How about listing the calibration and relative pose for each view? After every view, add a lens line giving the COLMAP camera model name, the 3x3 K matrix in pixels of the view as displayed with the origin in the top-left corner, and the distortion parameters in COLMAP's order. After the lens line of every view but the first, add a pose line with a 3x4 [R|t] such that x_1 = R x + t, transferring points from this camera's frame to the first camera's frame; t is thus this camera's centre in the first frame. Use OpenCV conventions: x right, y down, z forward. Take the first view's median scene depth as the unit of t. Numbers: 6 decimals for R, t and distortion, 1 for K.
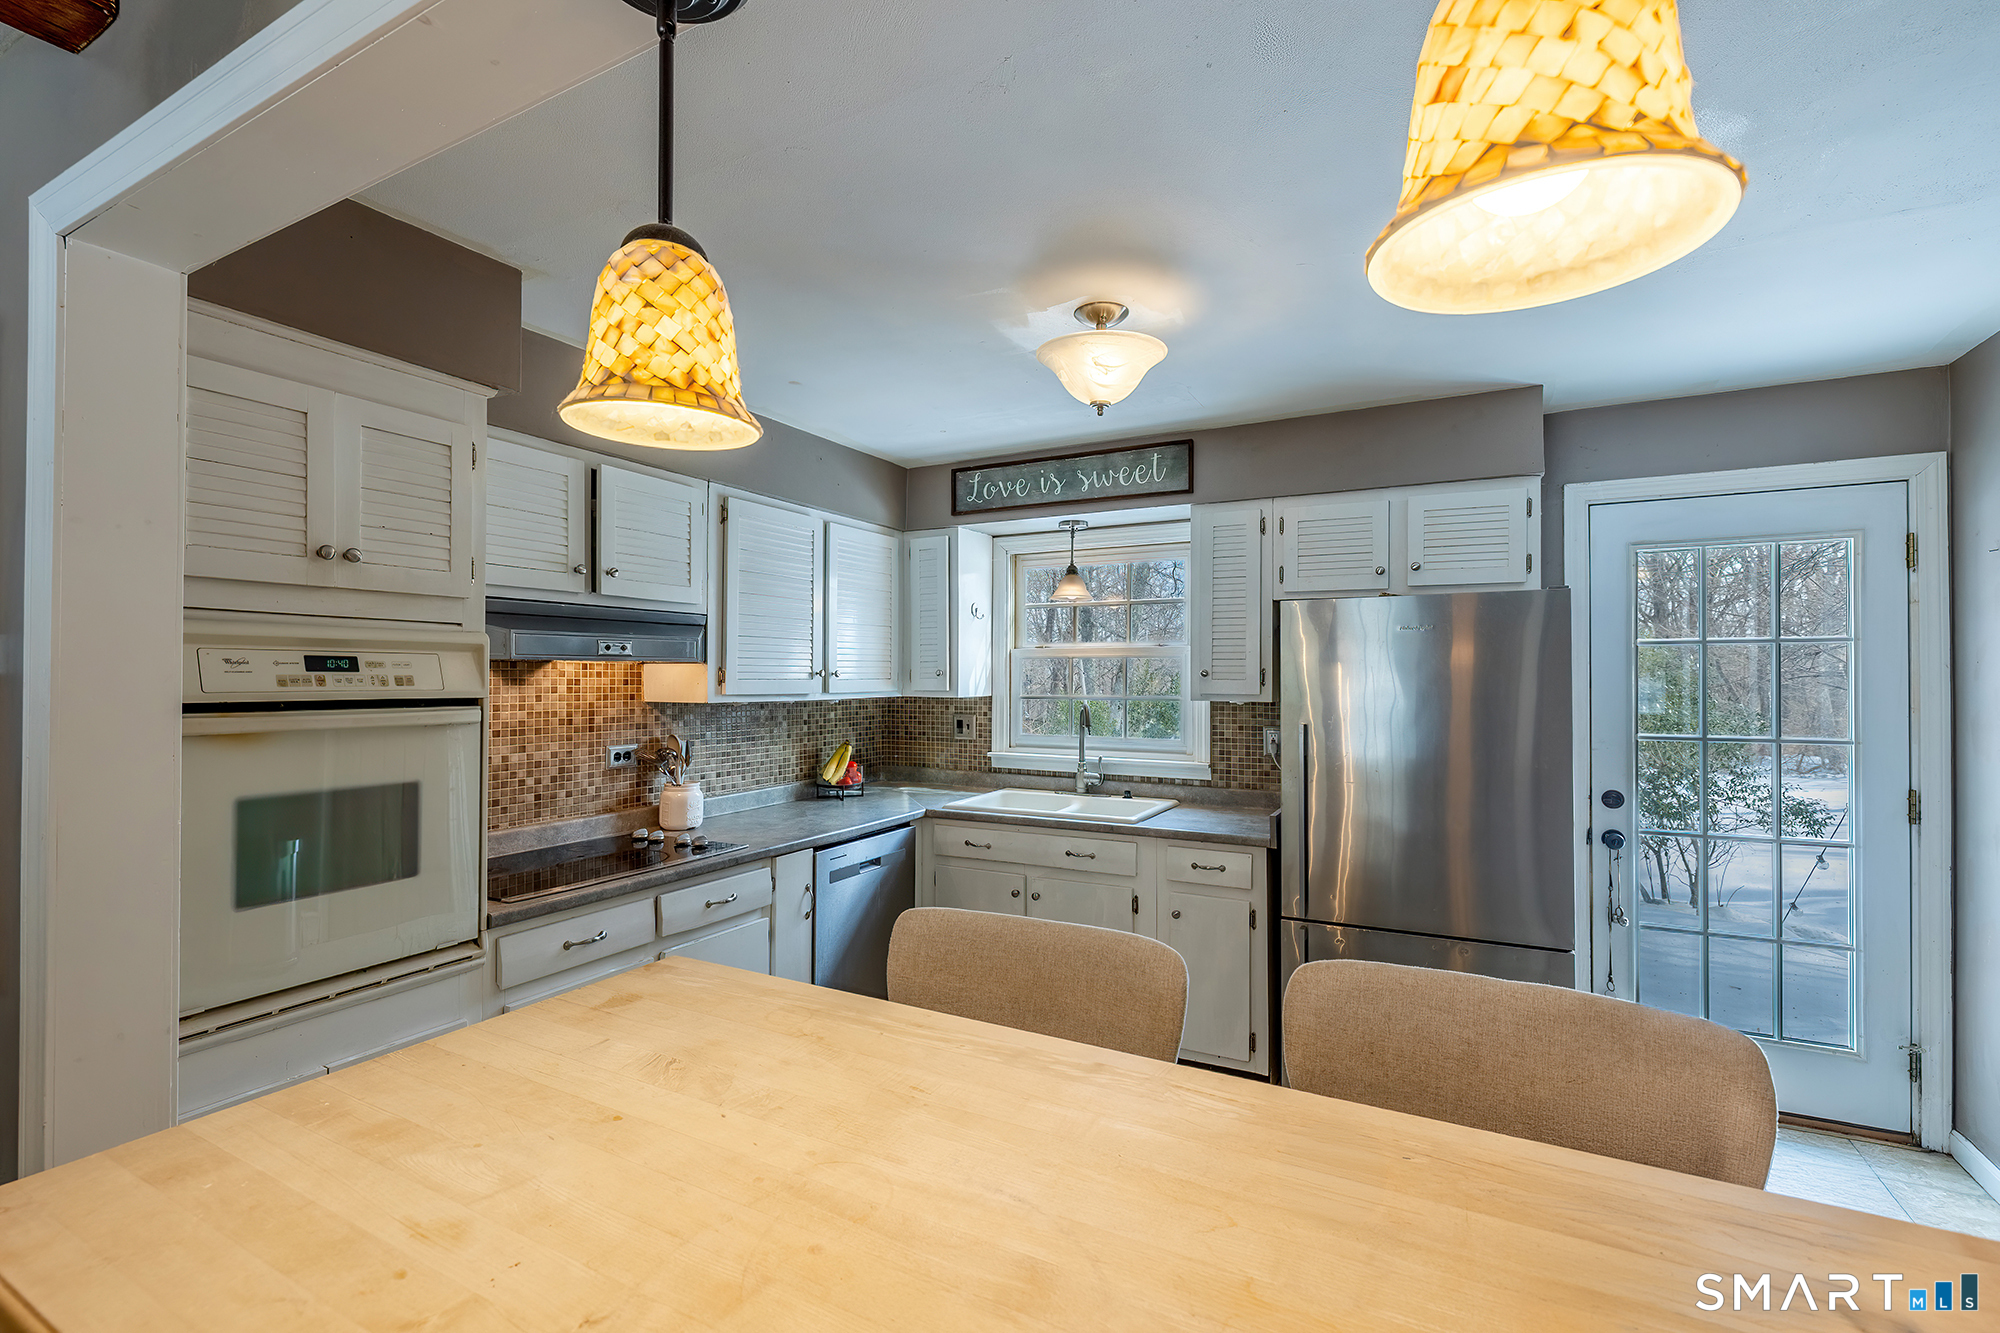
lens RADIAL K [[850.4, 0, 1030.8], [0, 850.4, 681.5], [0, 0, 1]] dist [-0.001548, -0.000176]
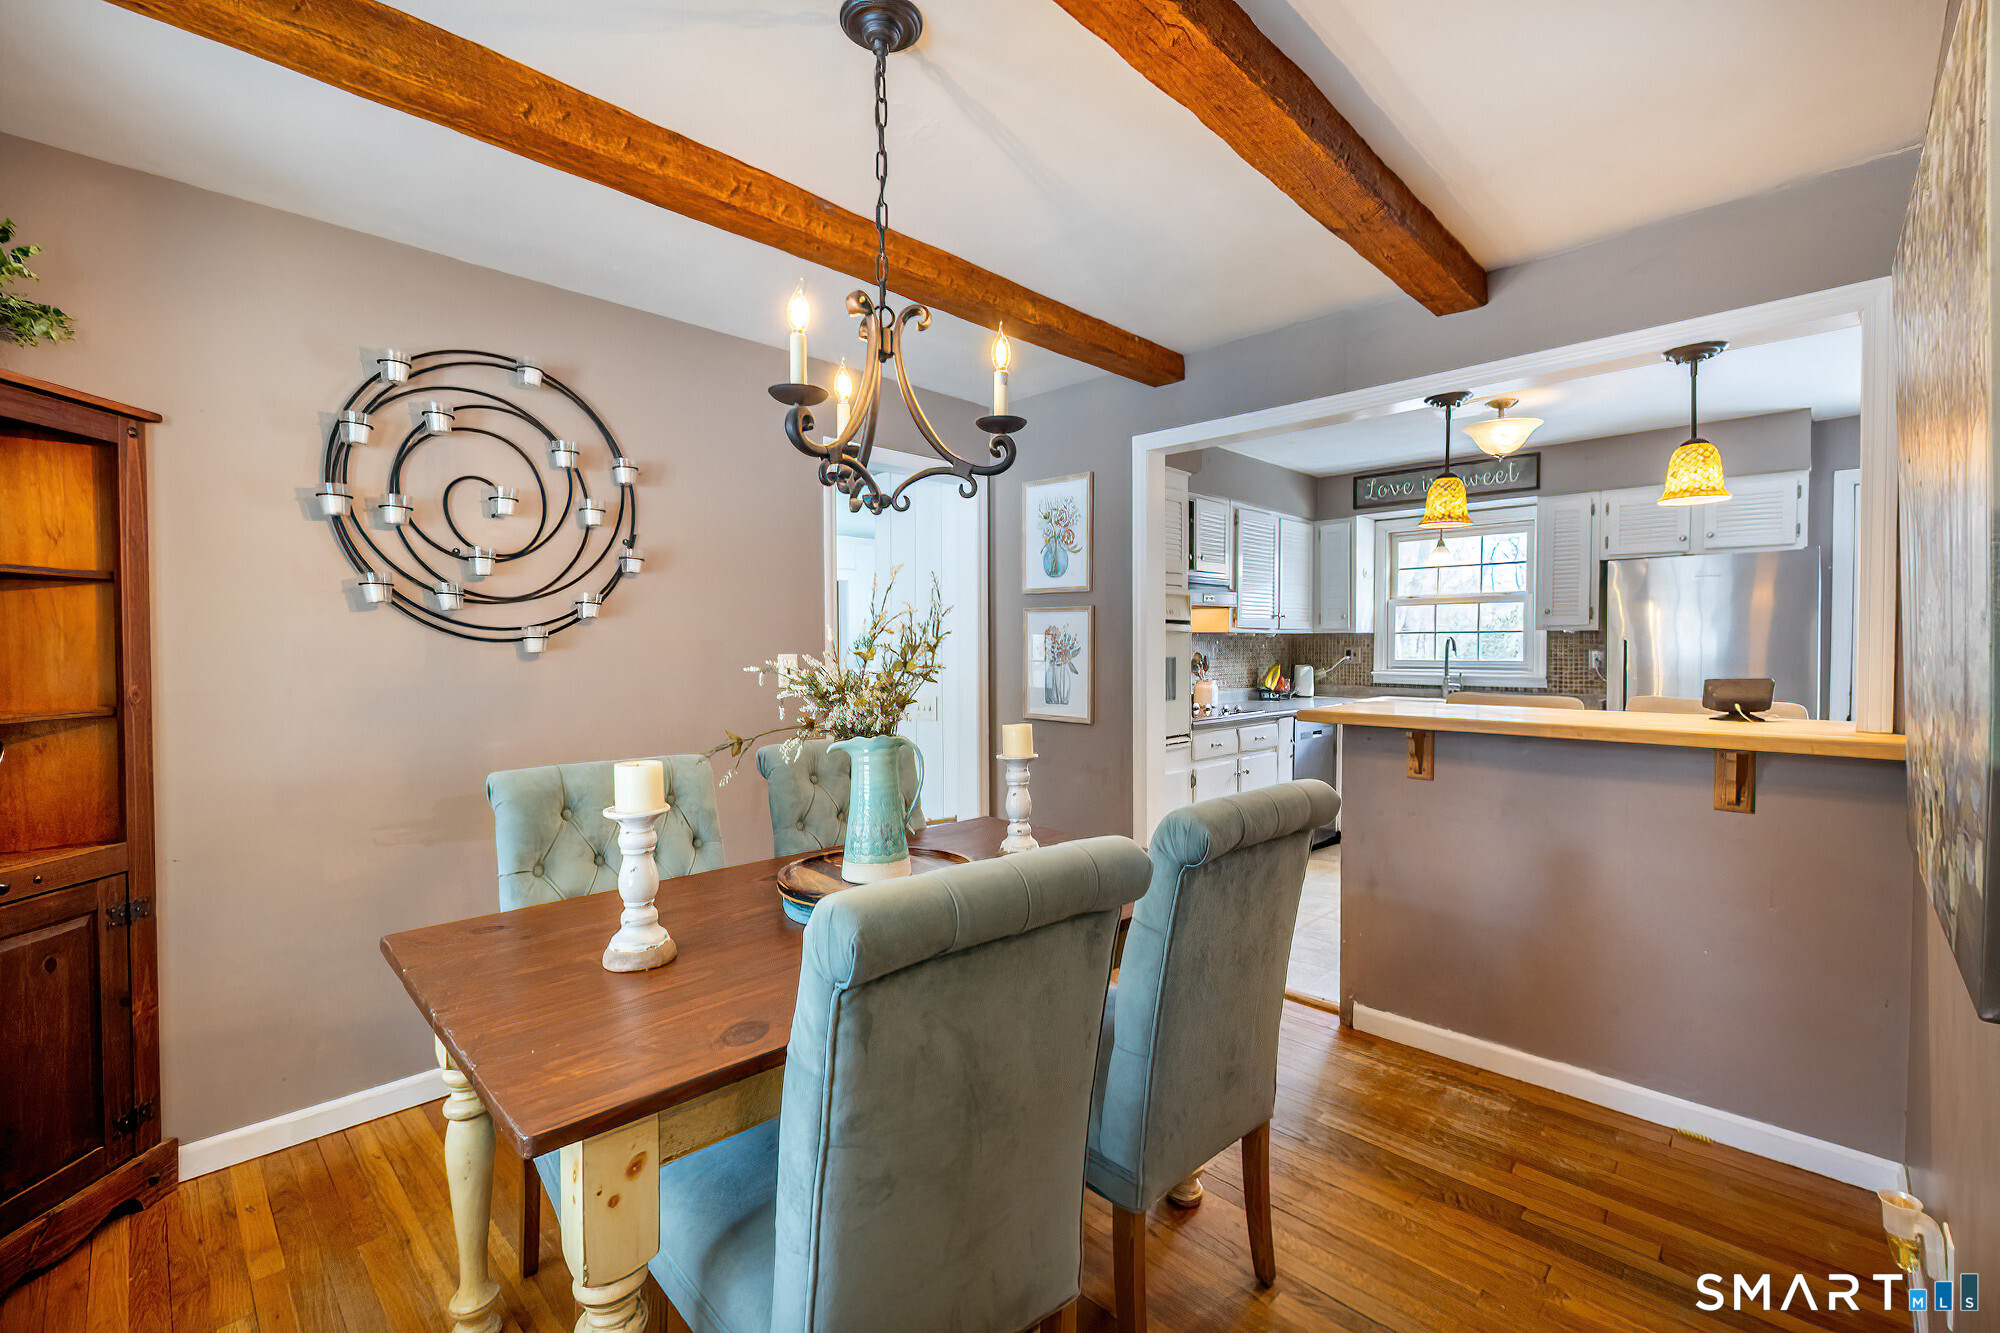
lens RADIAL K [[850.4, 0, 1069.4], [0, 850.4, 677.1], [0, 0, 1]] dist [-0.001548, -0.000176]
pose [[0.968419, 0.001255, -0.249325, -0.243390], [0.007559, 0.999380, 0.034393, 0.050381], [0.249213, -0.035192, 0.967809, -0.674090]]
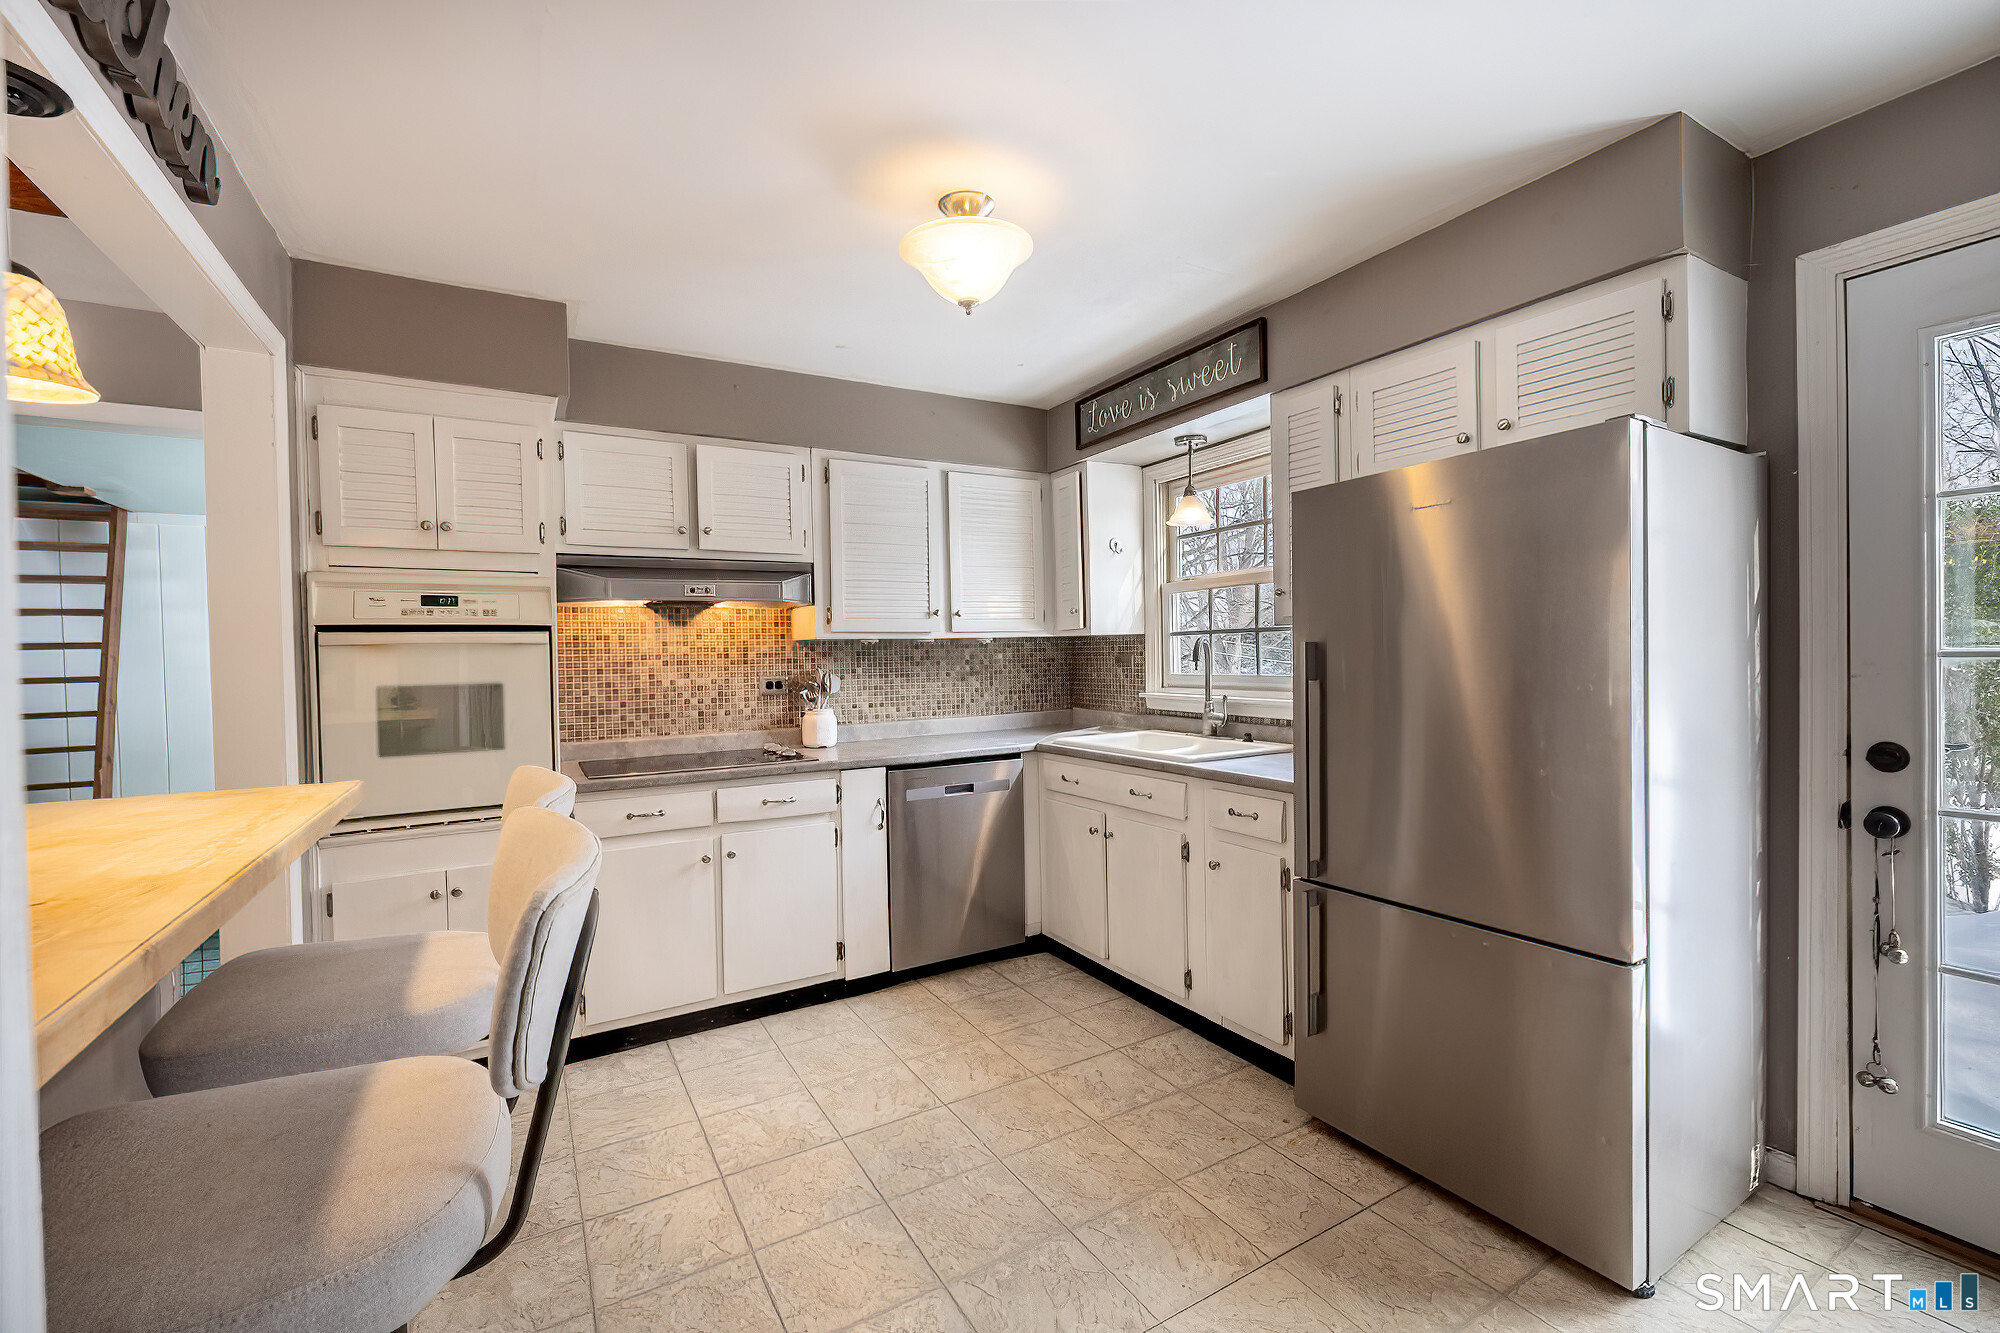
lens RADIAL K [[850.4, 0, 1028.9], [0, 850.4, 681.0], [0, 0, 1]] dist [-0.001548, -0.000176]
pose [[0.850278, -0.000403, -0.526333, 0.457262], [0.018168, 0.999426, 0.028584, 0.052139], [0.526020, -0.033867, 0.849798, 0.149357]]
